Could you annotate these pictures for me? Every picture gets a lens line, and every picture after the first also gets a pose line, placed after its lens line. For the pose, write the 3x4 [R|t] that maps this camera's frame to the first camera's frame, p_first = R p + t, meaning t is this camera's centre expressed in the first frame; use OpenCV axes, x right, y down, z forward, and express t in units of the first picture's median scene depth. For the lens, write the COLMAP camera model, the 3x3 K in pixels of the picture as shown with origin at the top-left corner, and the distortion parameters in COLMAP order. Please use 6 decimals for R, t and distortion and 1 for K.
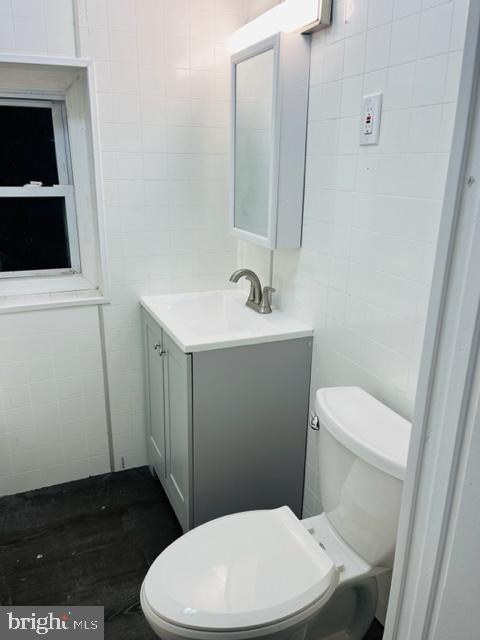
lens RADIAL K [[491.6, 0, 242.9], [0, 491.6, 323.0], [0, 0, 1]] dist [0.059651, -0.085411]
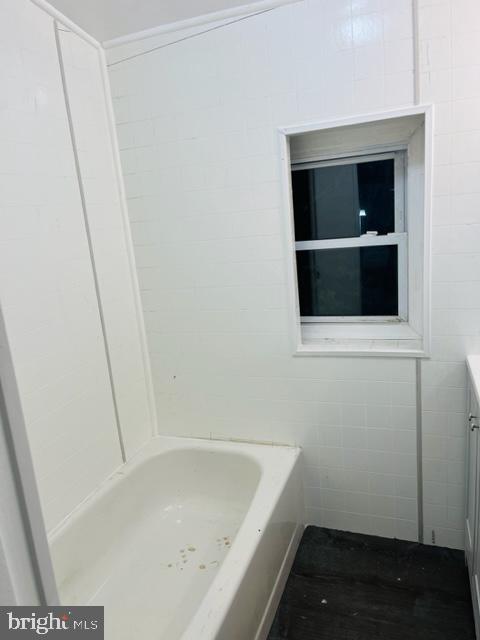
lens RADIAL K [[491.6, 0, 242.9], [0, 491.6, 317.9], [0, 0, 1]] dist [0.059651, -0.085411]
pose [[0.711913, 0.075721, -0.698173, 0.120172], [-0.122940, 0.992255, -0.017744, -0.055742], [0.691423, 0.098465, 0.715709, 0.099242]]
